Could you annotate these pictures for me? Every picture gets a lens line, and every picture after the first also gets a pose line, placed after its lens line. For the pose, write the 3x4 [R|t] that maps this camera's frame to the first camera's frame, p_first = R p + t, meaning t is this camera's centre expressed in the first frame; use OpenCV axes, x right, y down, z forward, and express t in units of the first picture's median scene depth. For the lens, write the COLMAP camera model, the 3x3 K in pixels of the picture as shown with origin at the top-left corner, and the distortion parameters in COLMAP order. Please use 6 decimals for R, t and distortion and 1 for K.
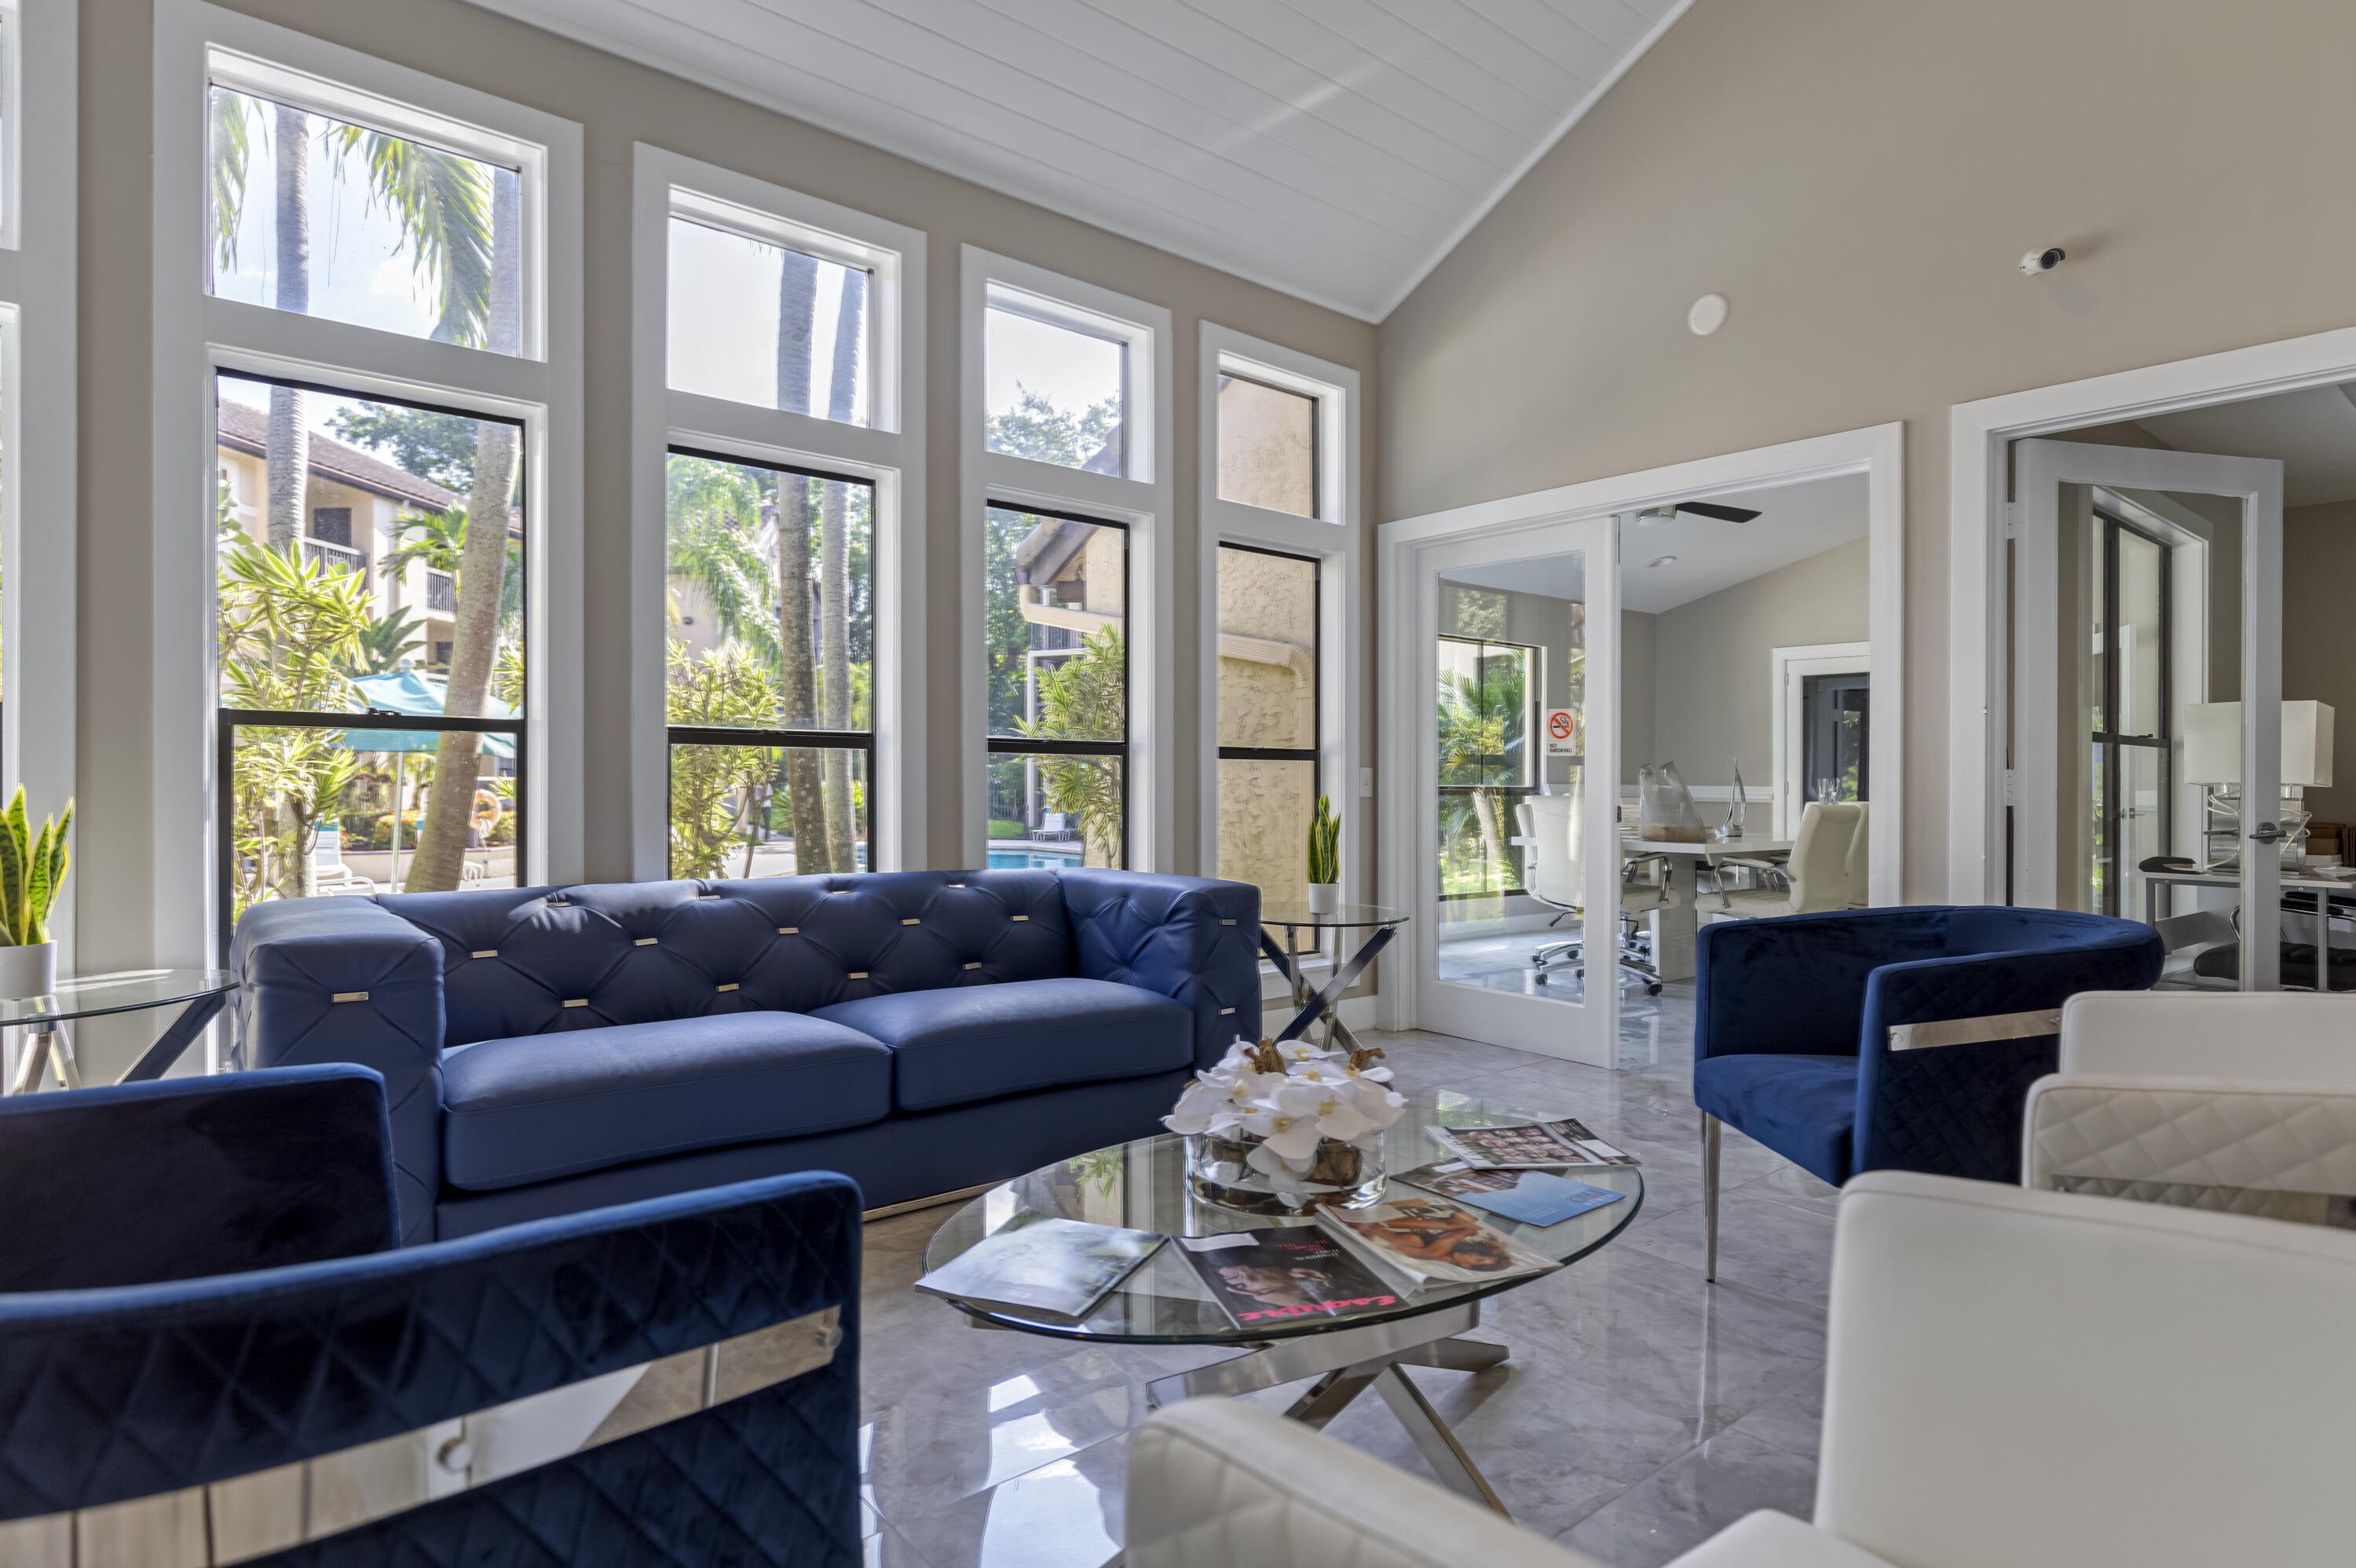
lens RADIAL K [[1273.7, 0, 1176.2], [0, 1273.7, 801.6], [0, 0, 1]] dist [0.002764, 0.000193]
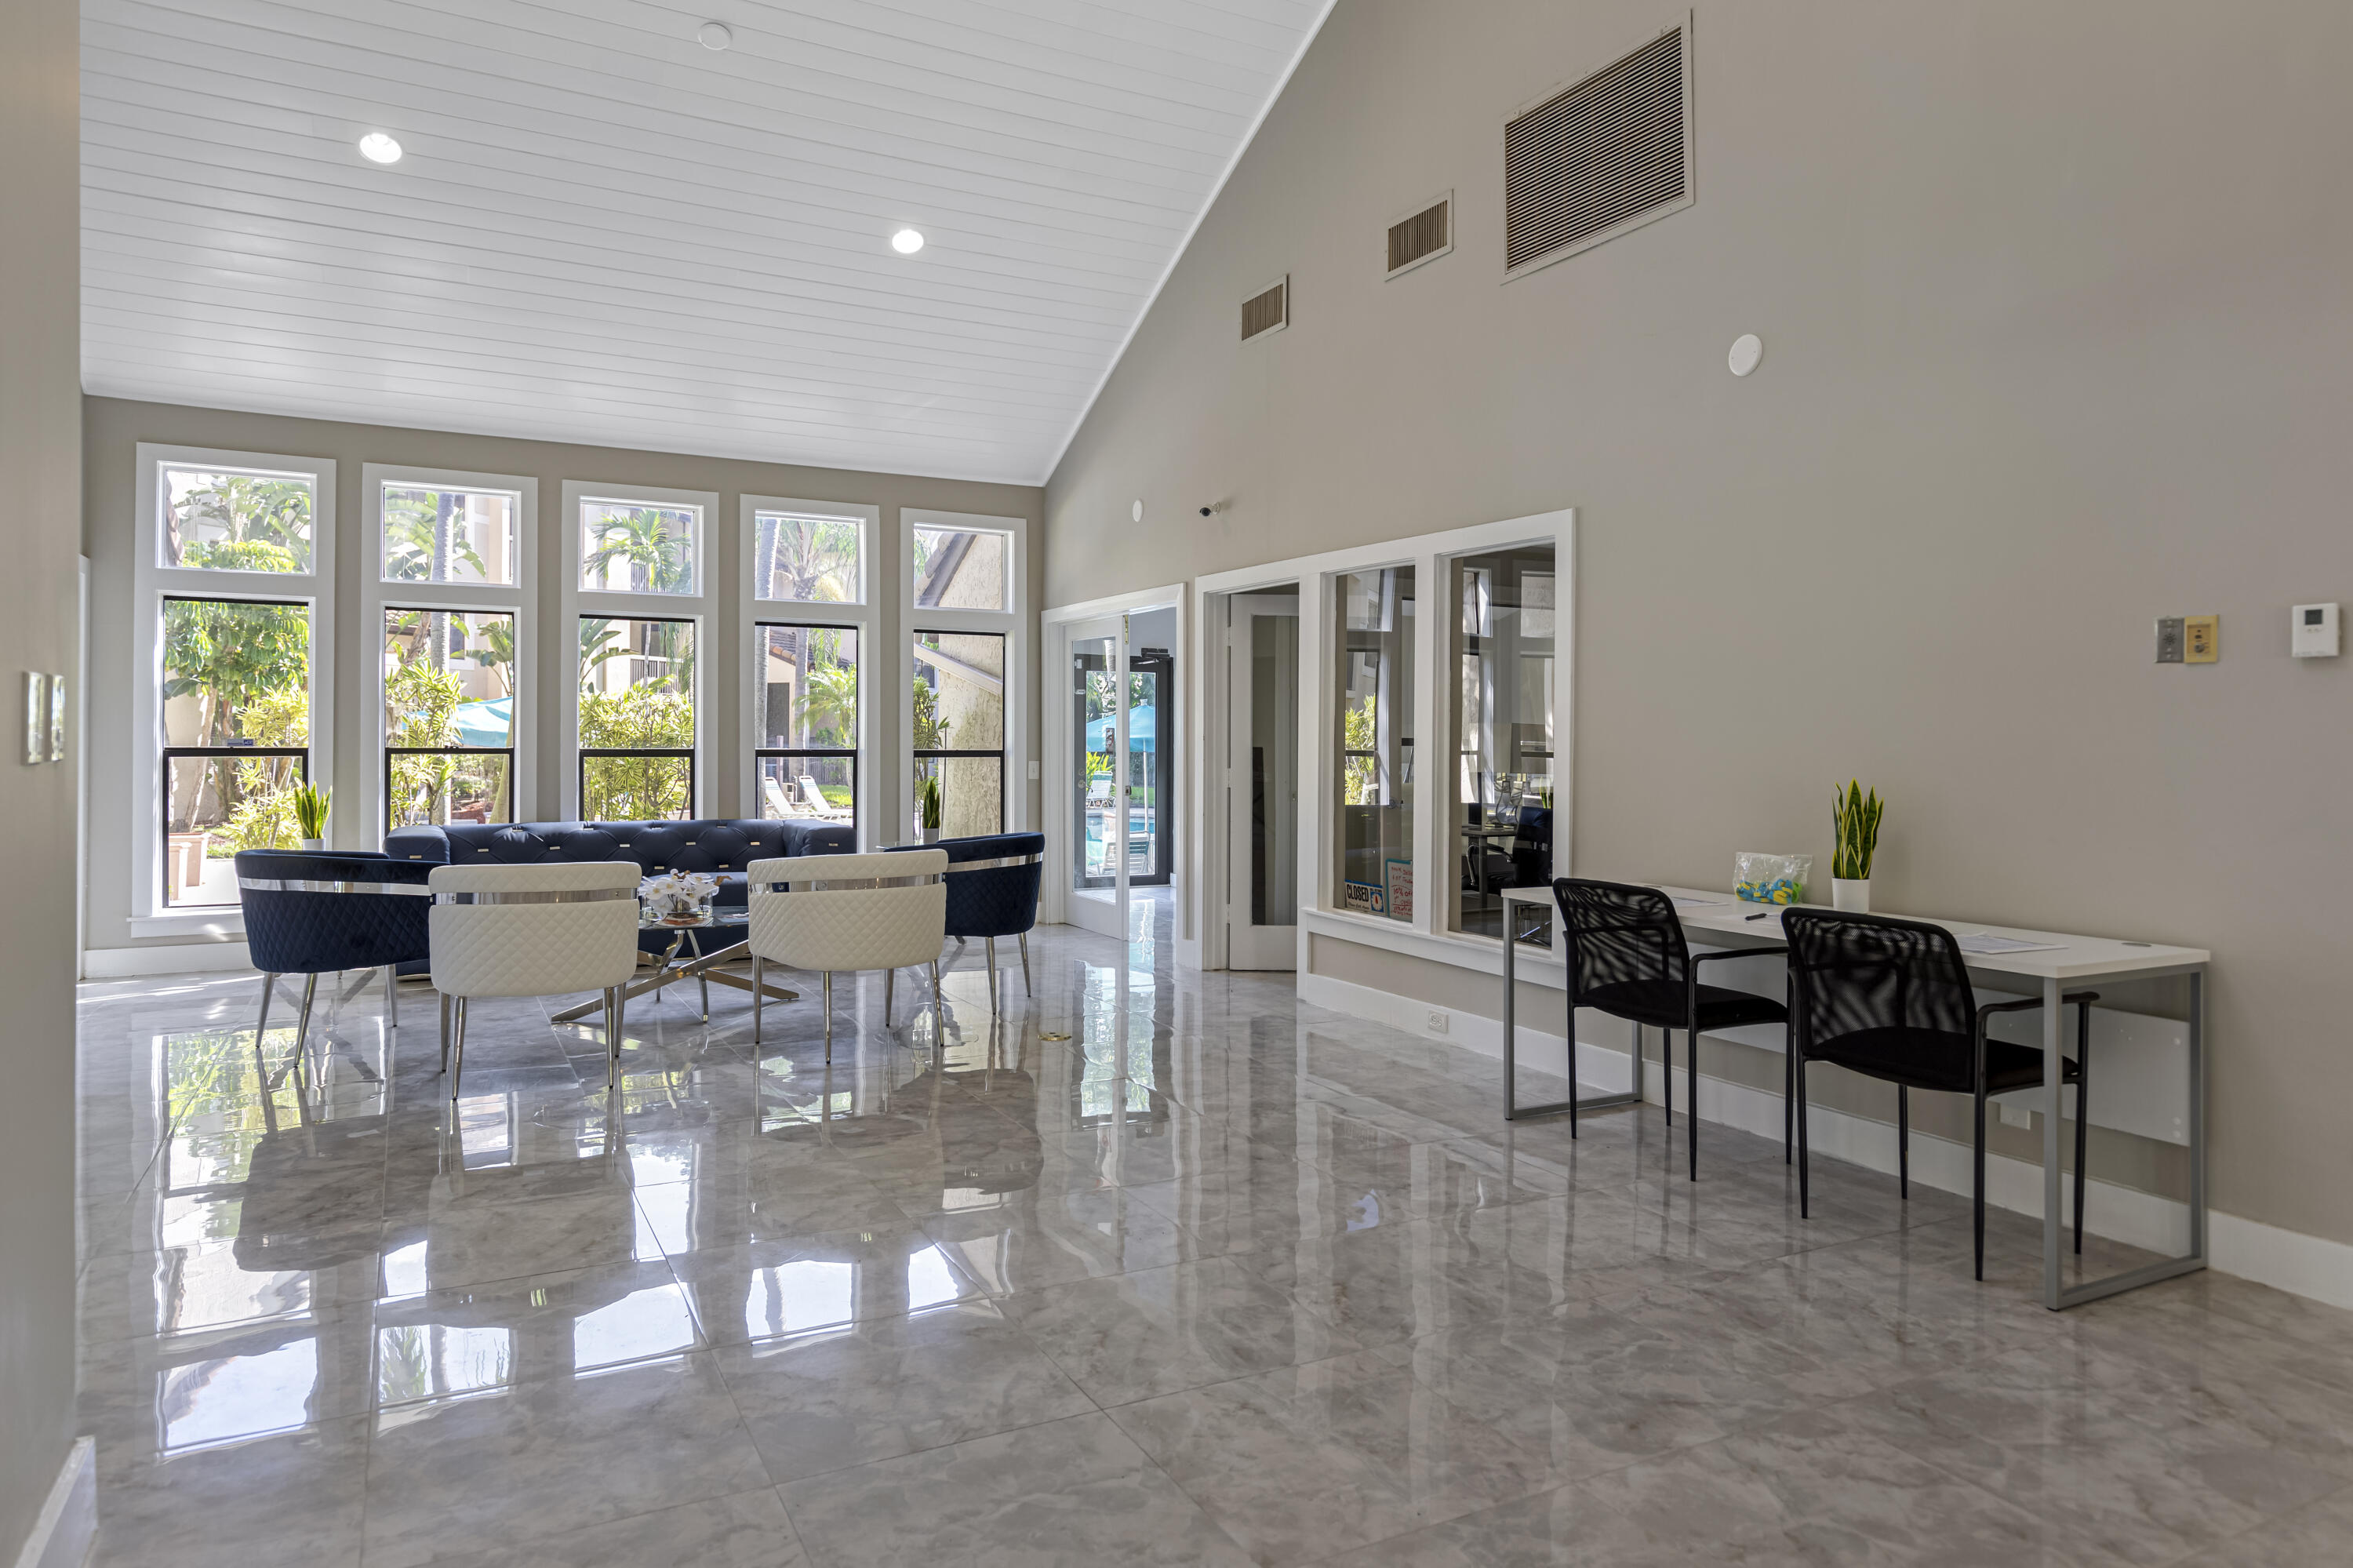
lens RADIAL K [[1436.2, 0, 1186.2], [0, 1436.2, 769.7], [0, 0, 1]] dist [-0.004128, -0.000370]
pose [[0.982931, -0.002573, -0.183954, 0.690521], [0.002349, 0.999996, -0.001435, -0.013280], [0.183957, 0.000978, 0.982934, -0.778730]]
